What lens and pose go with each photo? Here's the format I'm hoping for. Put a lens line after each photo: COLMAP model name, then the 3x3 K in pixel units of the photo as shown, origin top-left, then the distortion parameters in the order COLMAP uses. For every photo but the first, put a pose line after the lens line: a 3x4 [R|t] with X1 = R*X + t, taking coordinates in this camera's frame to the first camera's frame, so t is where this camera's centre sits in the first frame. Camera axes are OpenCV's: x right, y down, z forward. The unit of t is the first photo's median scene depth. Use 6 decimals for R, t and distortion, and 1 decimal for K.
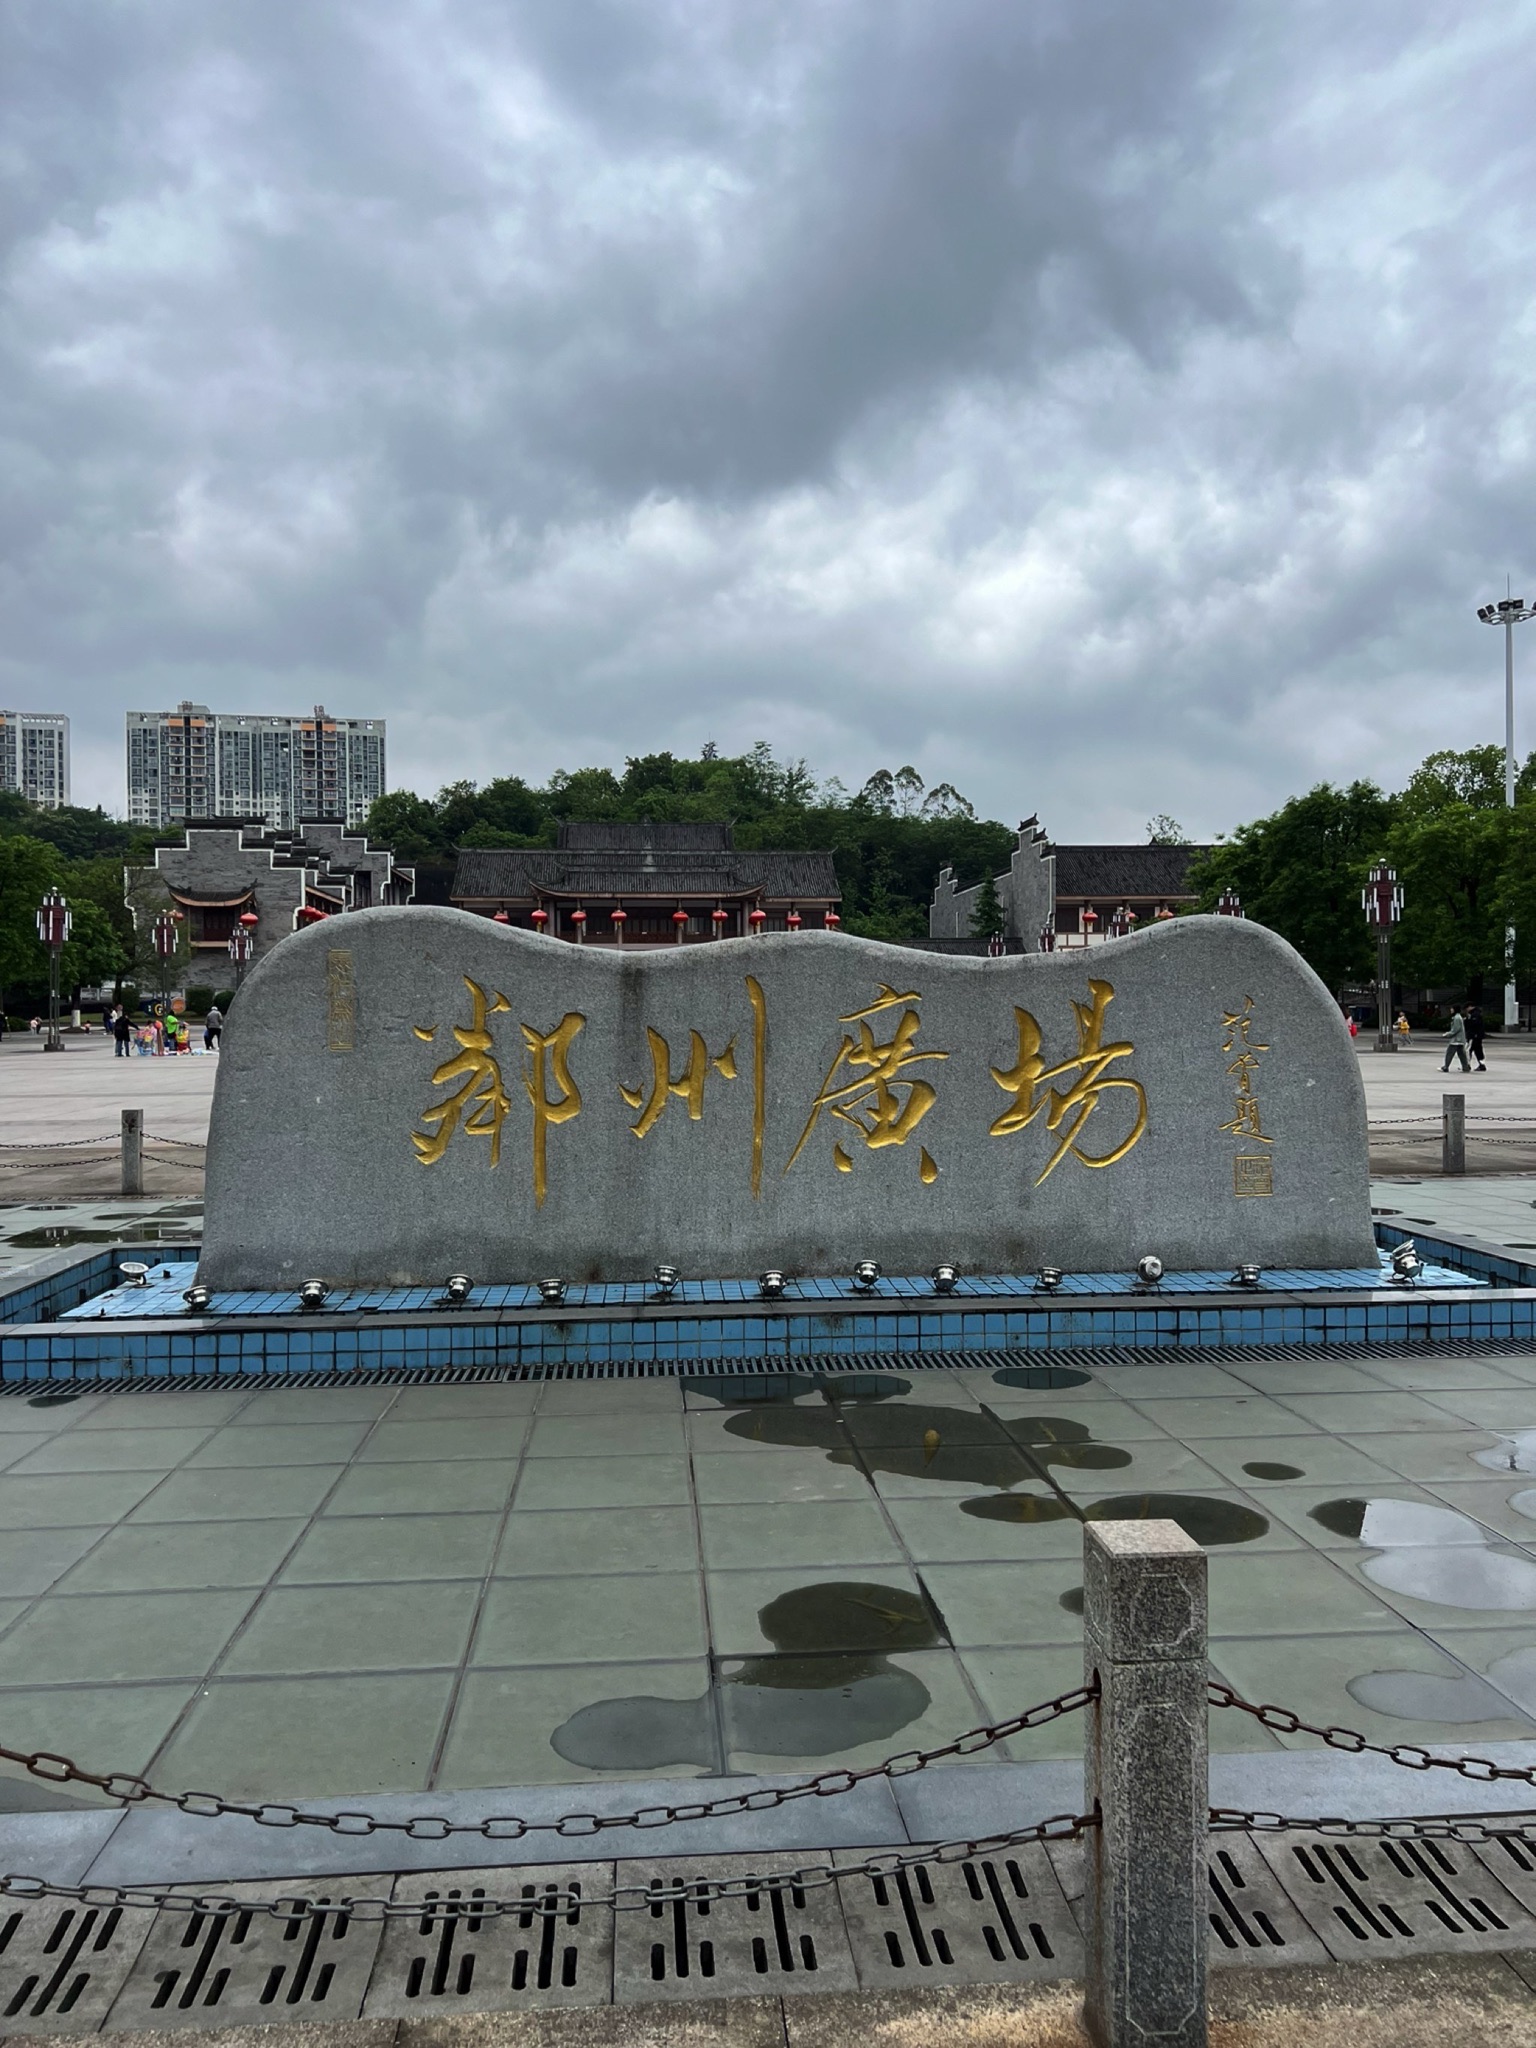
lens RADIAL K [[1536.2, 0, 781.1], [0, 1536.2, 1020.6], [0, 0, 1]] dist [0.142584, -0.303040]
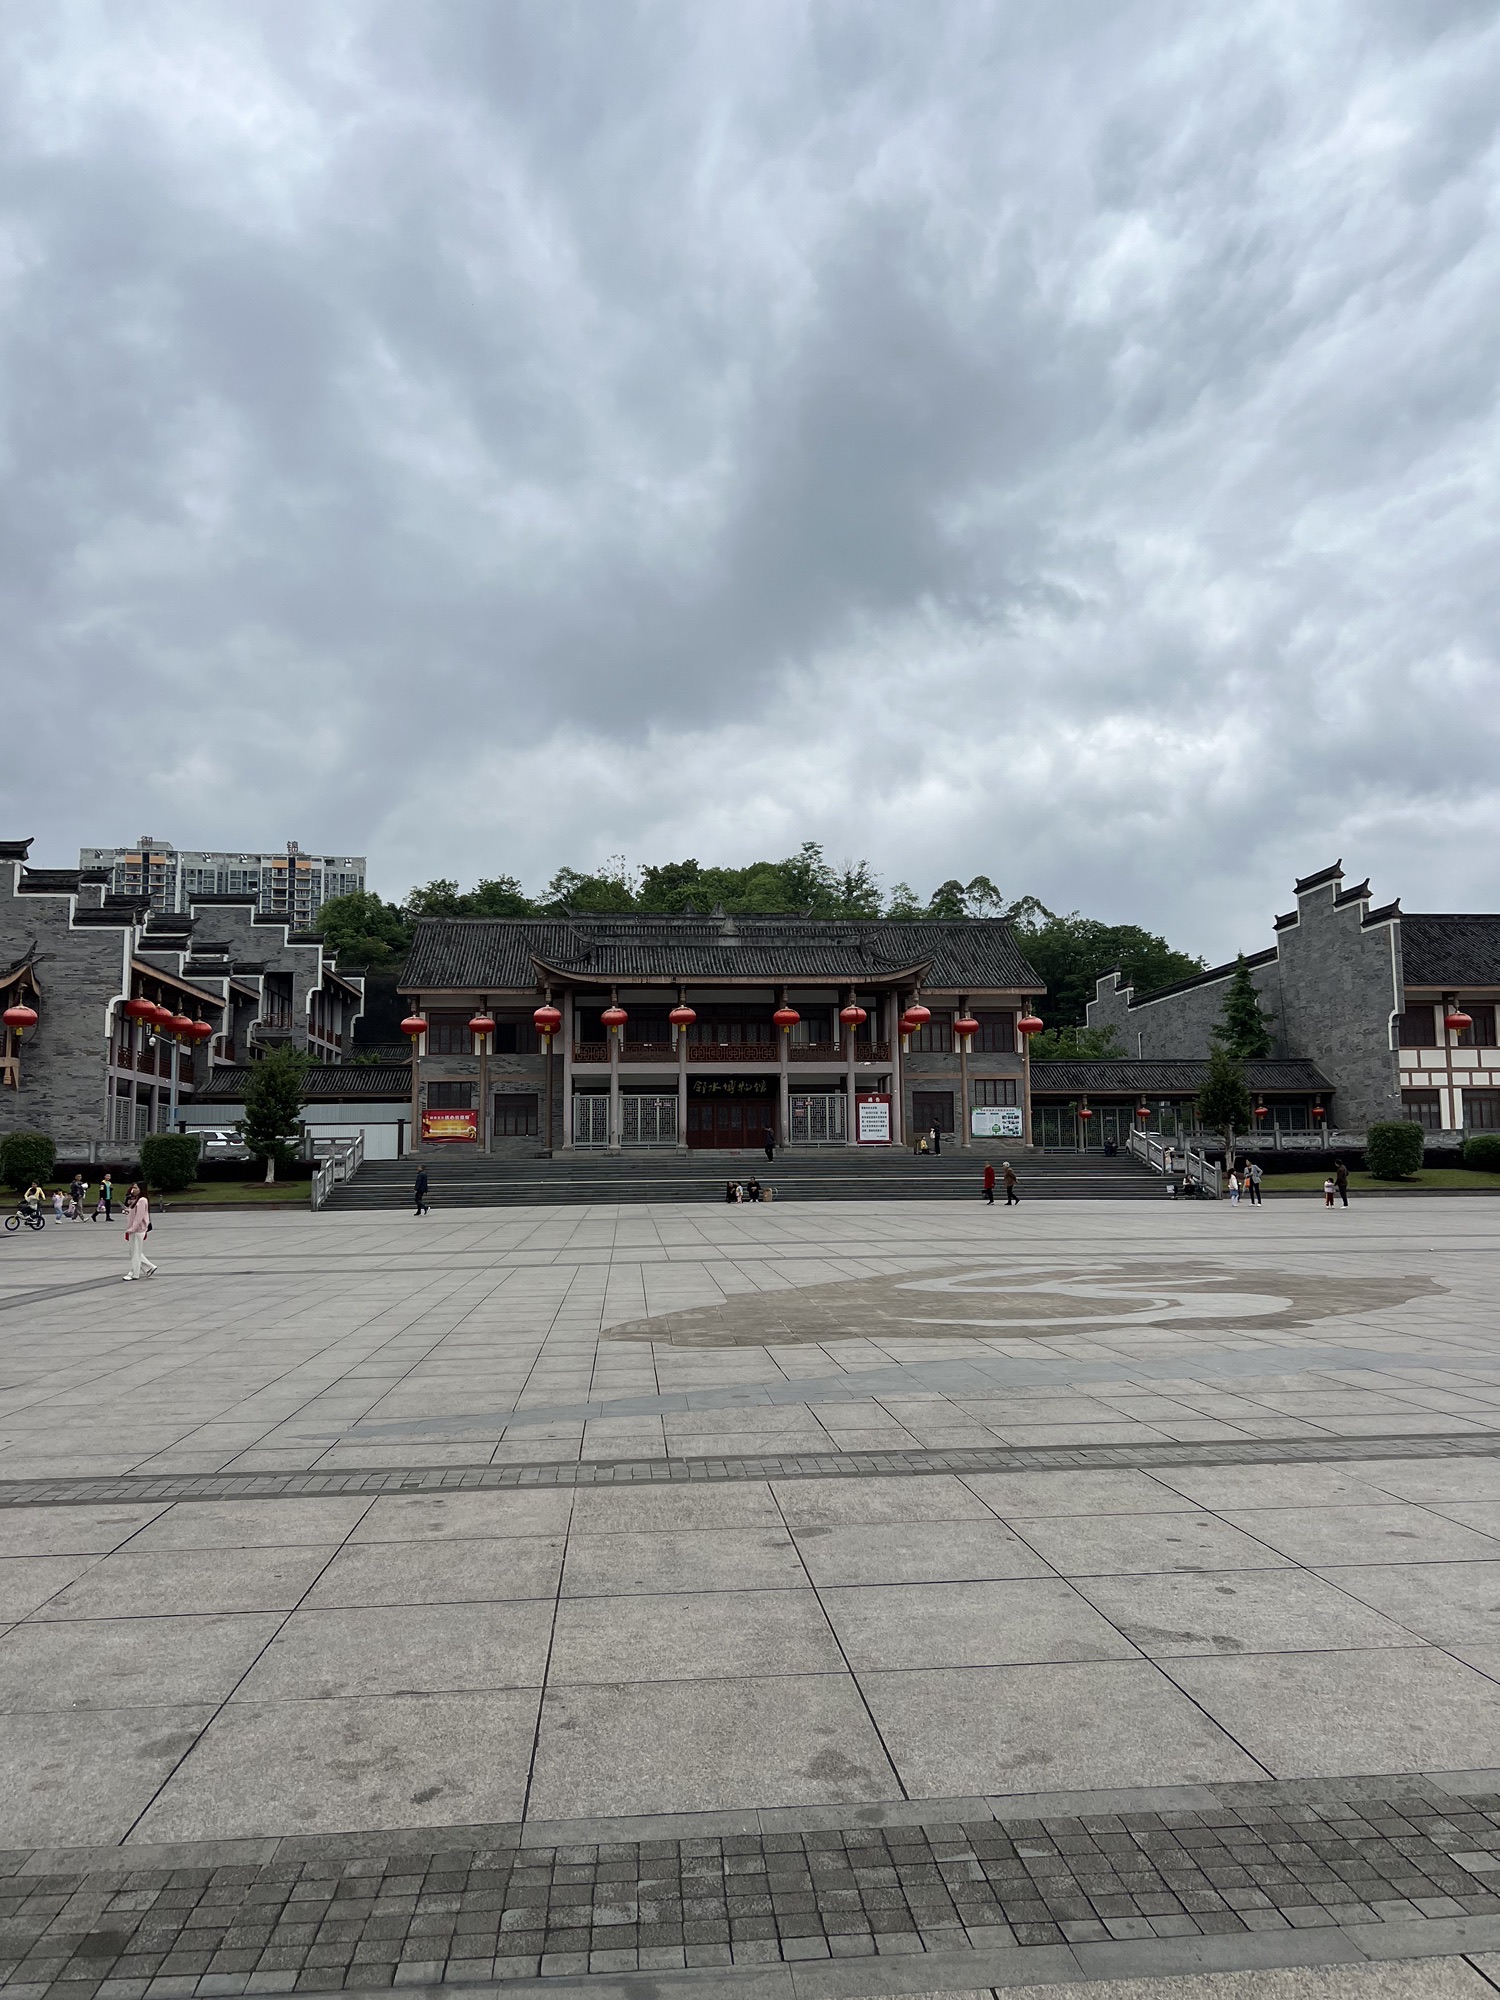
lens RADIAL K [[1500.1, 0, 762.8], [0, 1500.1, 996.7], [0, 0, 1]] dist [0.142584, -0.303040]
pose [[0.999989, -0.004588, 0.000690, -0.326786], [0.004638, 0.992449, -0.122573, -0.020802], [-0.000122, 0.122575, 0.992459, 1.873850]]
